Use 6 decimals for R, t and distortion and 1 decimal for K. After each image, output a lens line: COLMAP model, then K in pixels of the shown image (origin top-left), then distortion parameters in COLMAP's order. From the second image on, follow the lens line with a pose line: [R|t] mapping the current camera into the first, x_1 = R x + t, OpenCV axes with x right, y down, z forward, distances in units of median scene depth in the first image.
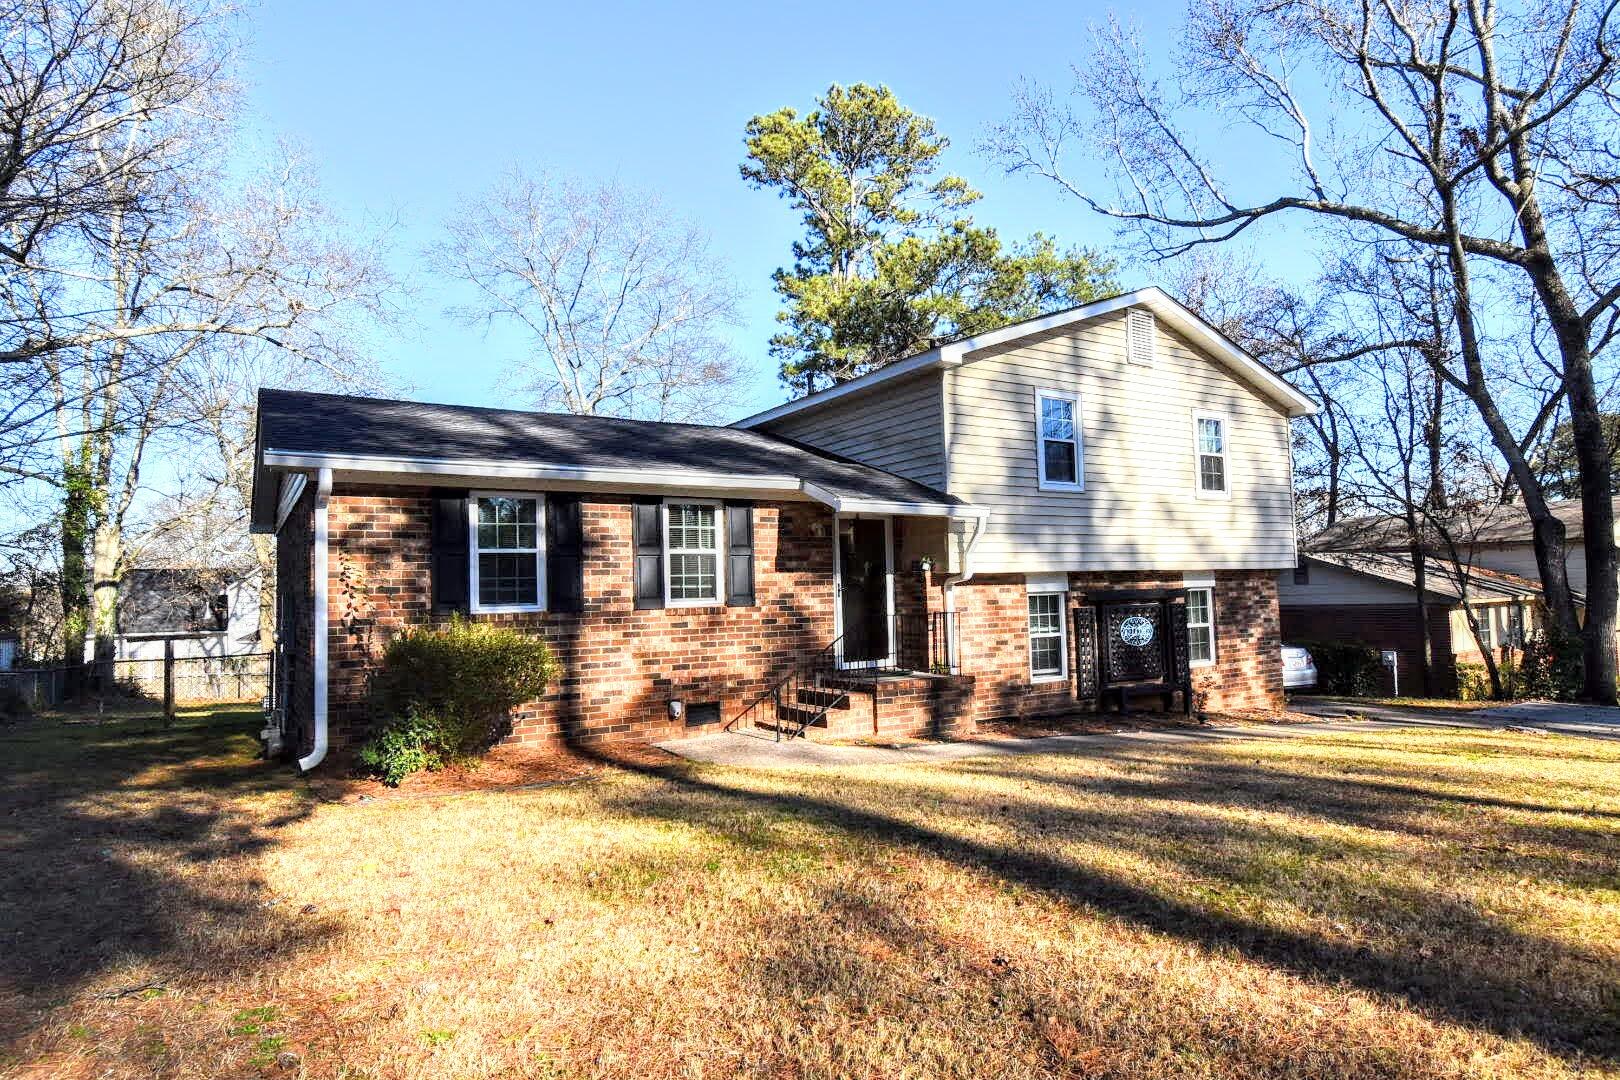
lens RADIAL K [[935.4, 0, 810.0], [0, 935.4, 540.0], [0, 0, 1]] dist [0.004567, -0.003389]
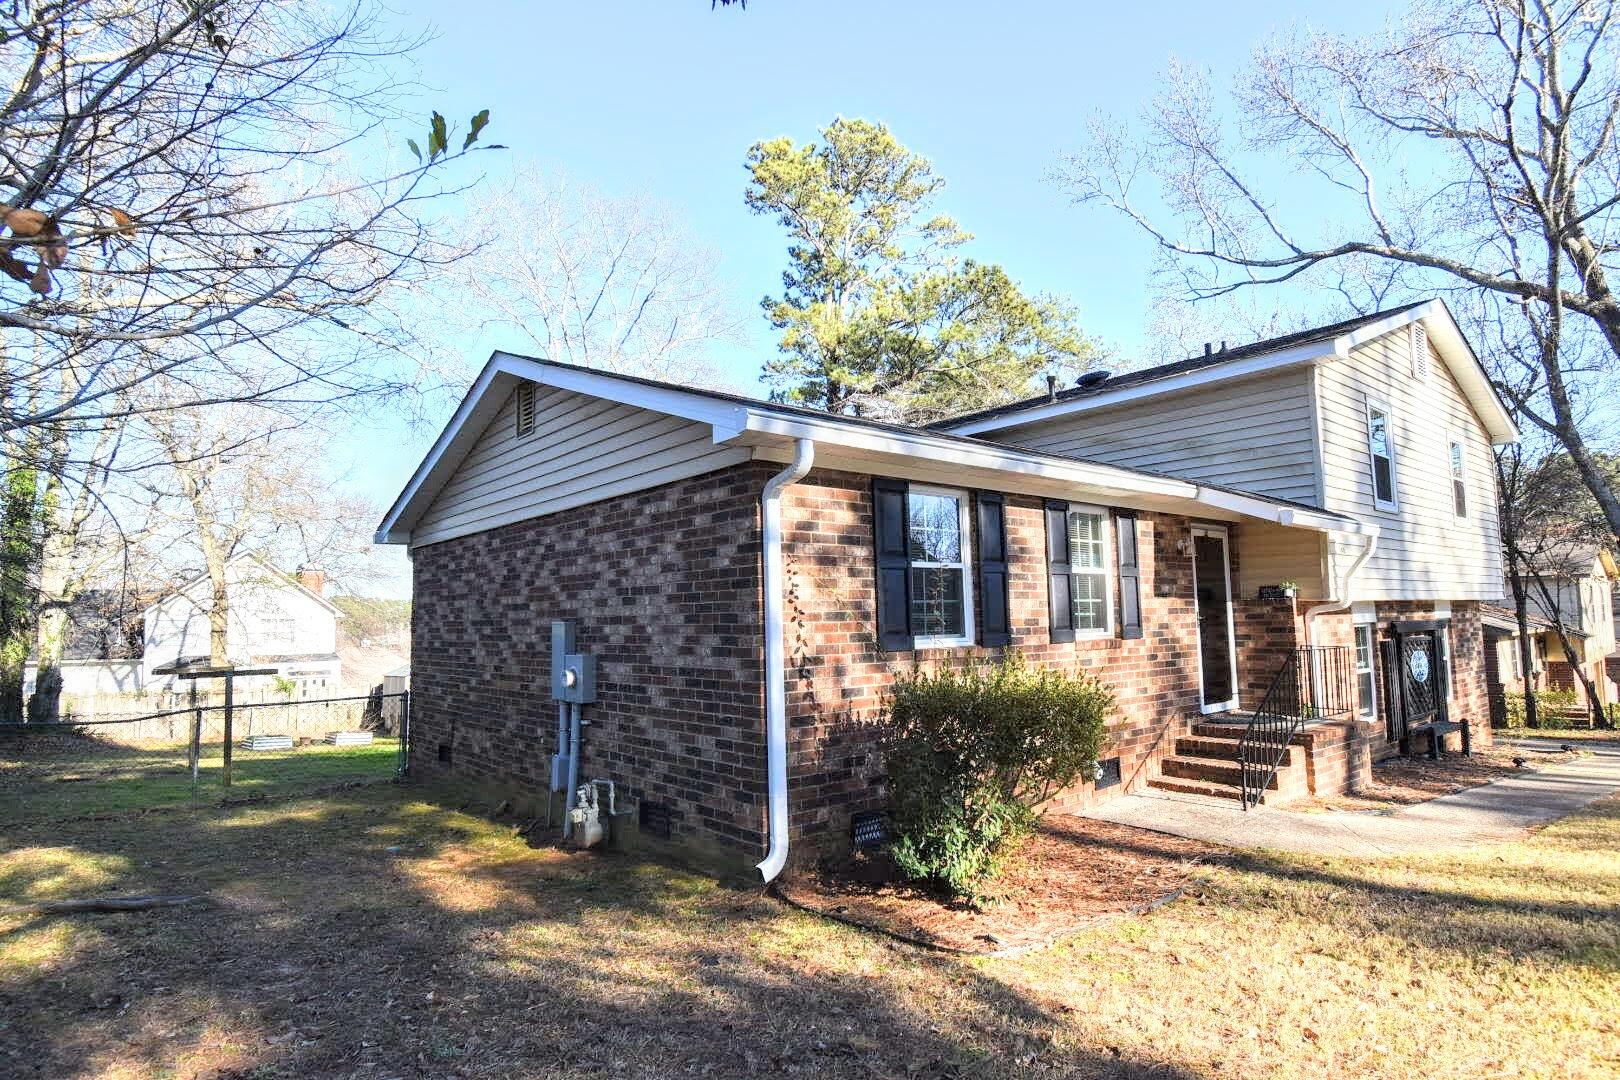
lens RADIAL K [[878.4, 0, 810.0], [0, 878.4, 540.0], [0, 0, 1]] dist [0.021721, -0.028765]
pose [[0.989815, 0.019504, 0.141015, -0.401341], [-0.014602, 0.999255, -0.035710, 0.013982], [-0.141606, 0.033288, 0.989363, 0.237126]]
